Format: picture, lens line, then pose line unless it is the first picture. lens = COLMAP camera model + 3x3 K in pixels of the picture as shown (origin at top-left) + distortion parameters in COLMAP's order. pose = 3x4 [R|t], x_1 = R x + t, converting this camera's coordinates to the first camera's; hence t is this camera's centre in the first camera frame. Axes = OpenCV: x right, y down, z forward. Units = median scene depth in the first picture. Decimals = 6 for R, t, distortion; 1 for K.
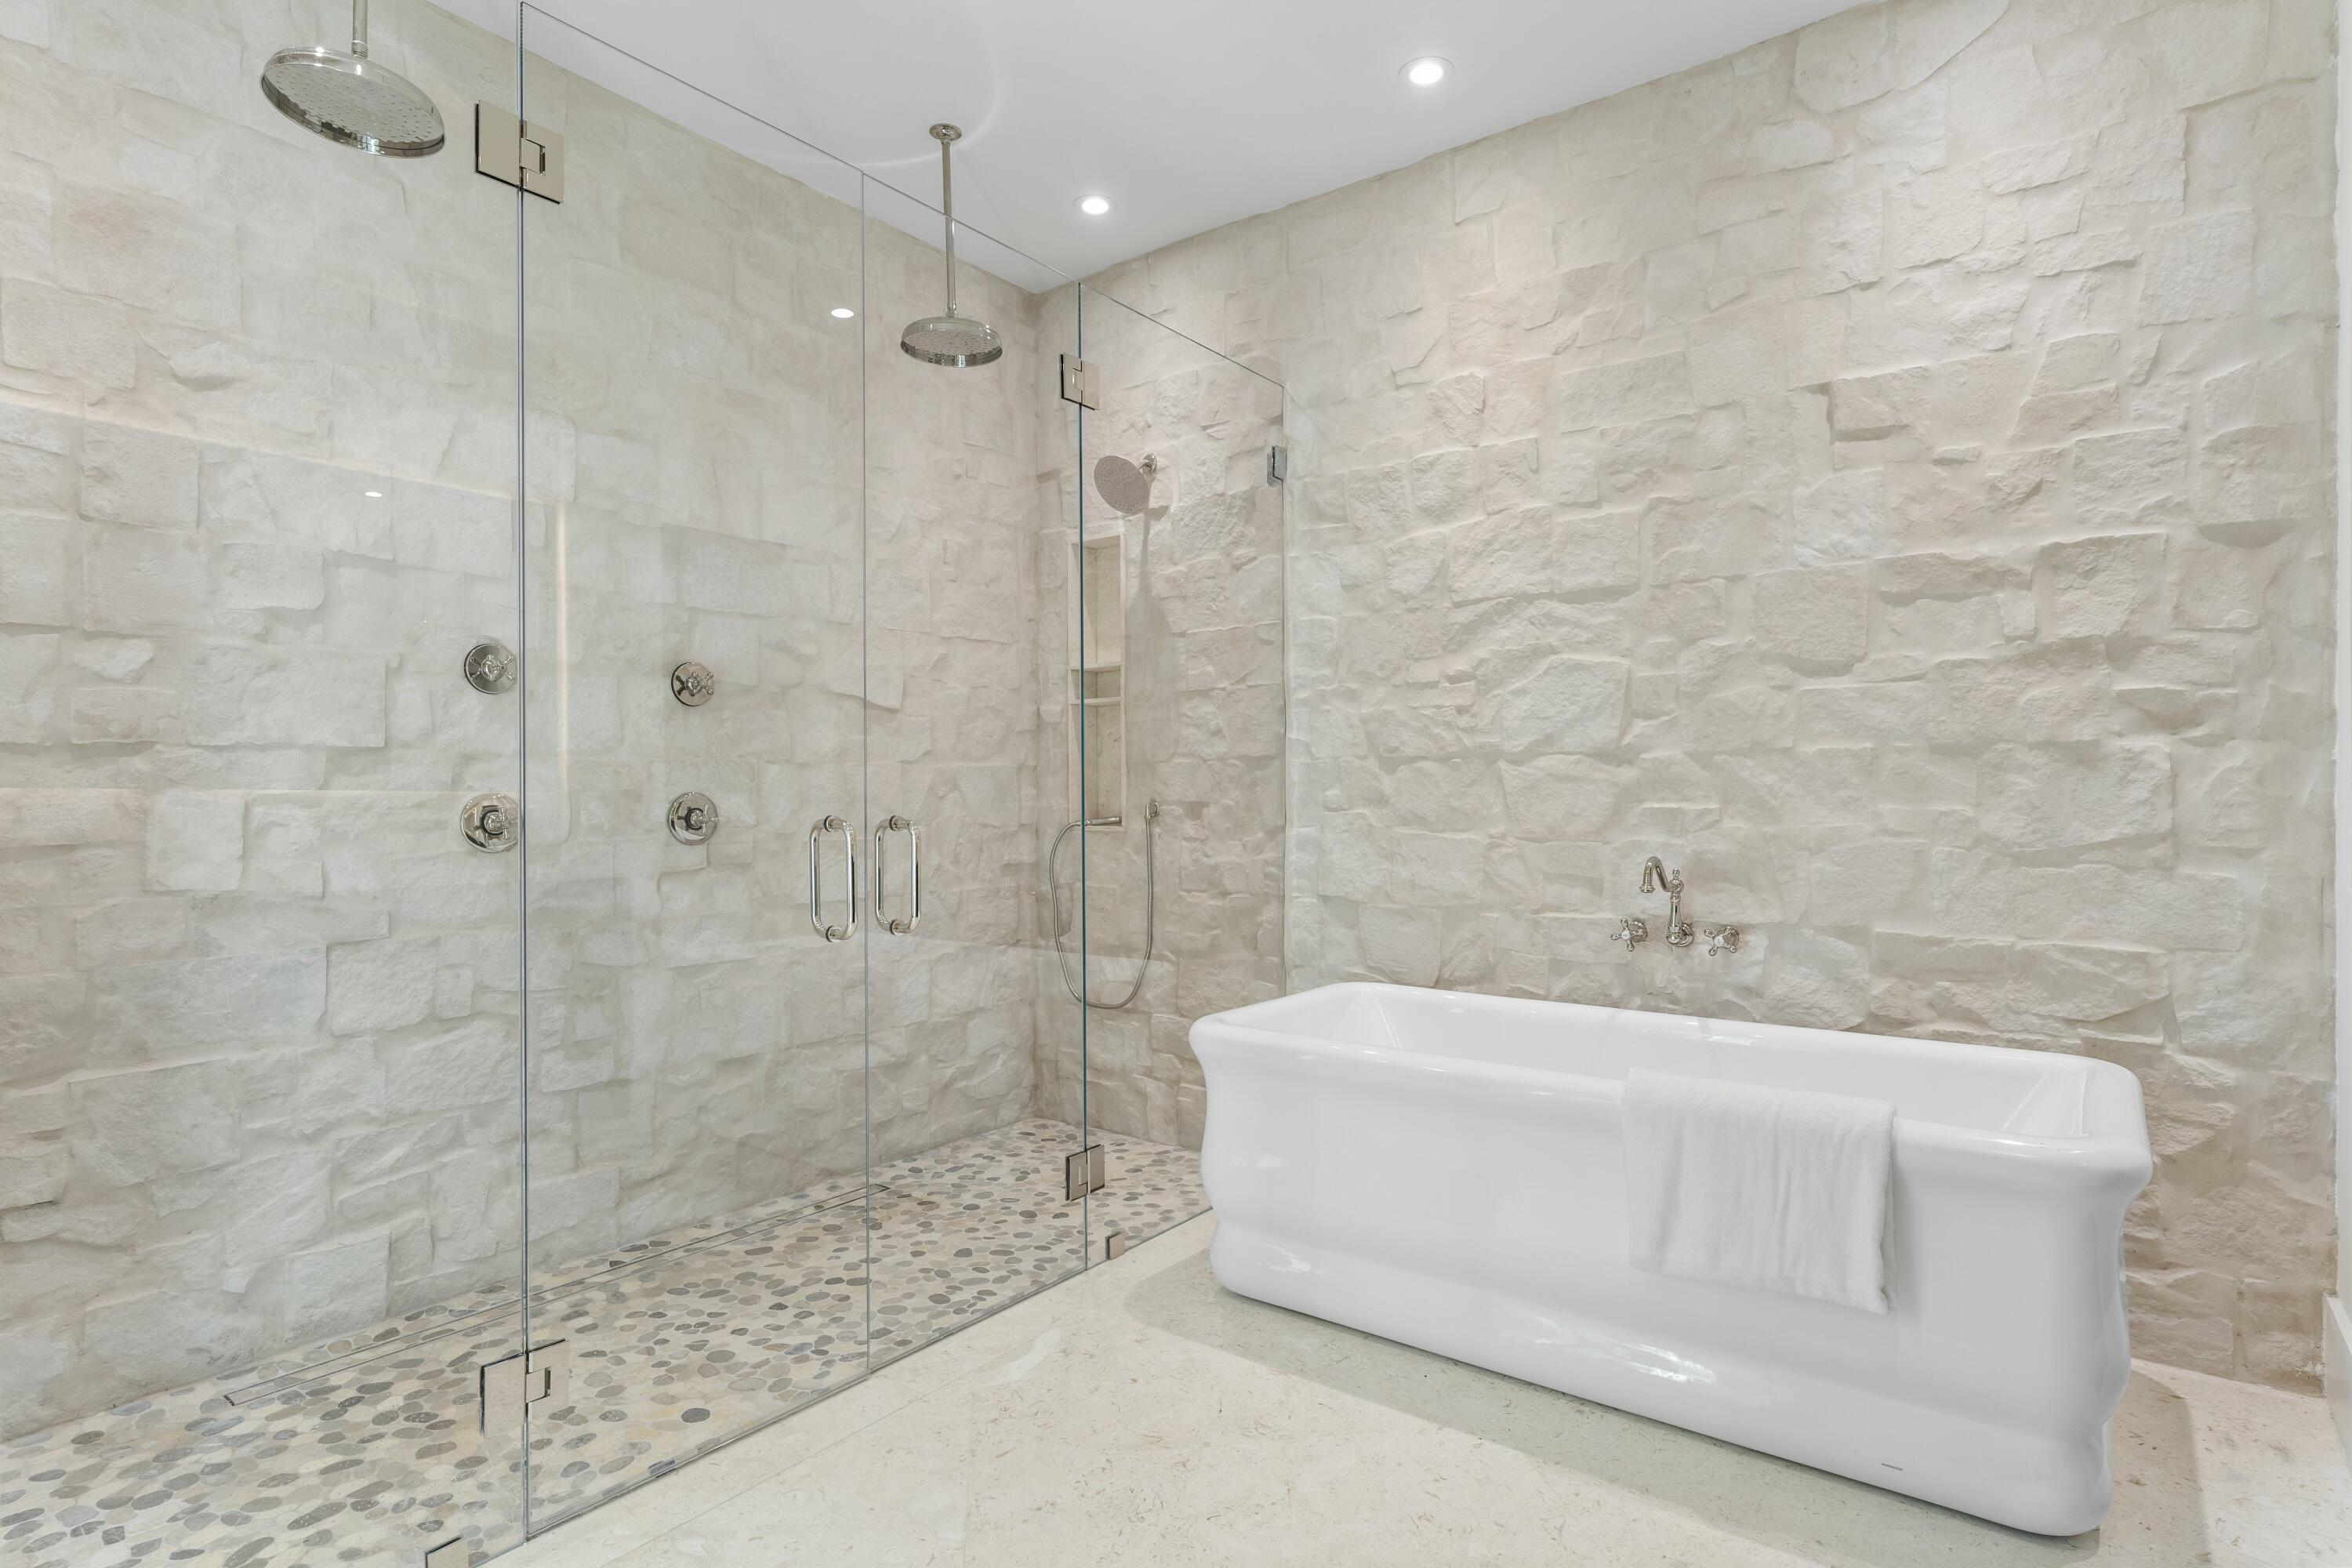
lens RADIAL K [[1201.9, 0, 1176.5], [0, 1201.9, 813.7], [0, 0, 1]] dist [0.000749, 0.000052]
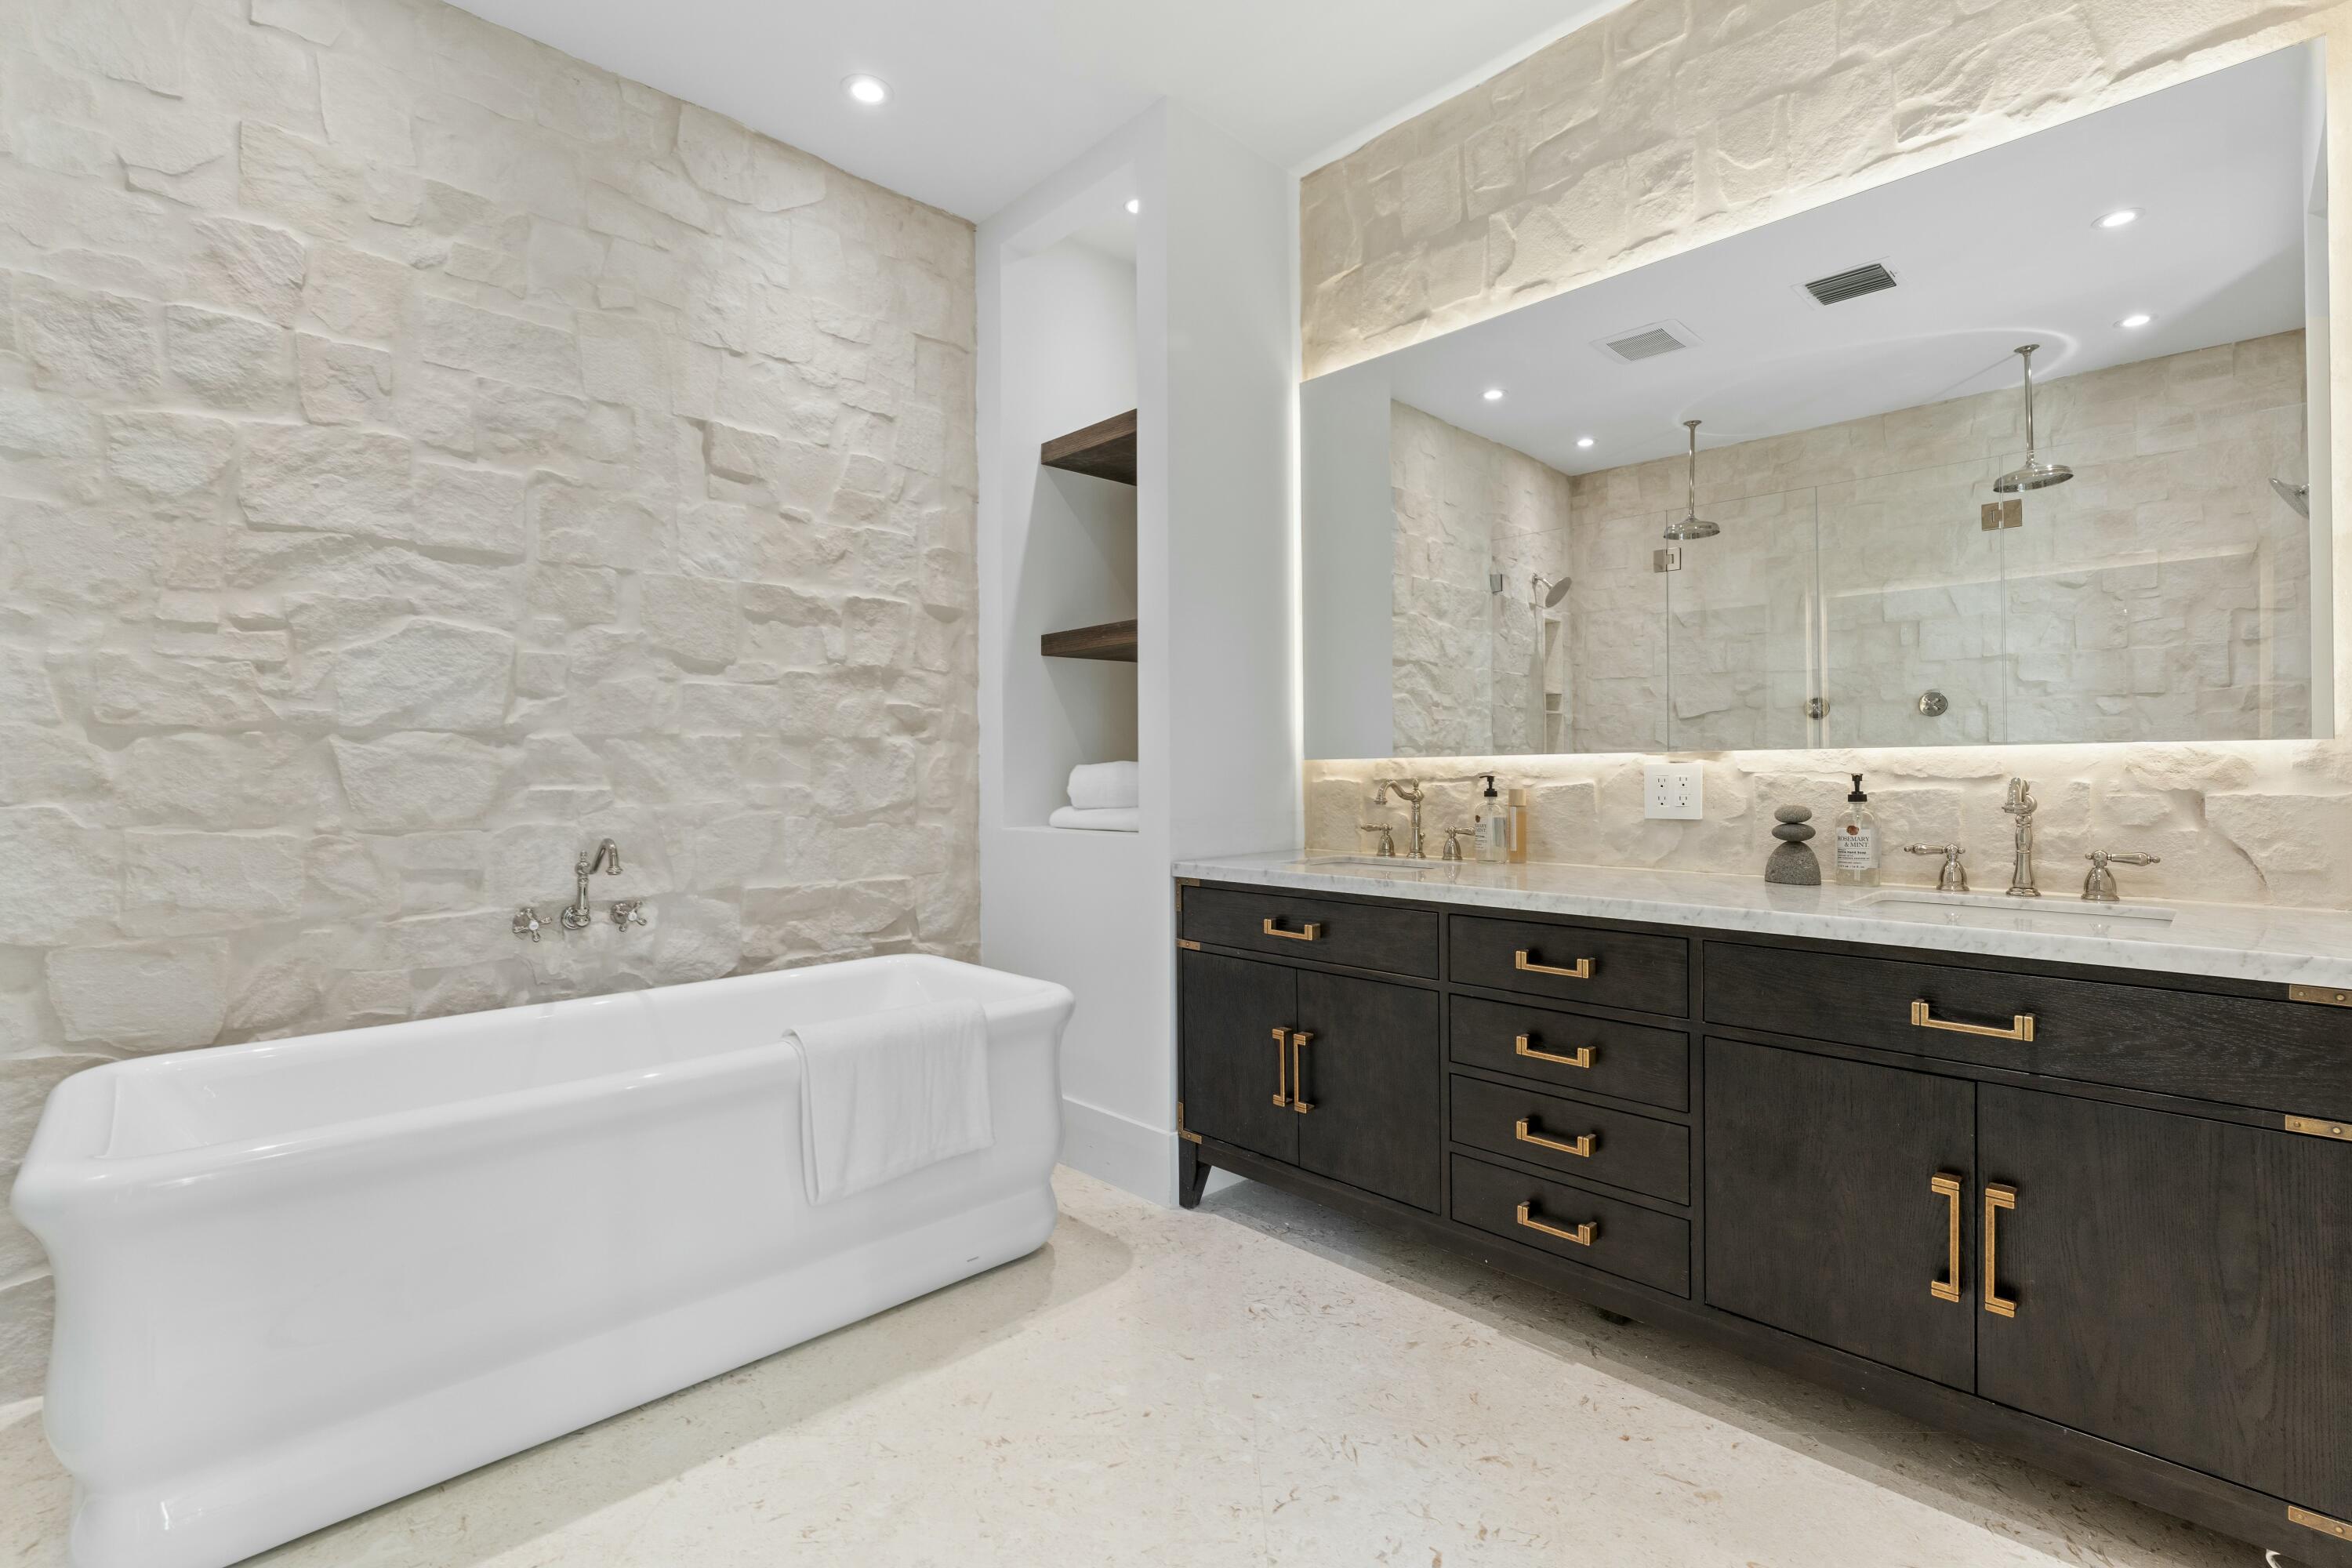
lens RADIAL K [[1063.8, 0, 1176.0], [0, 1063.8, 784.0], [0, 0, 1]] dist [-0.001162, -0.000436]
pose [[0.155251, -0.008605, 0.987838, -0.384008], [0.024406, 0.999690, 0.004873, -0.002266], [-0.987574, 0.023352, 0.155413, 0.380222]]
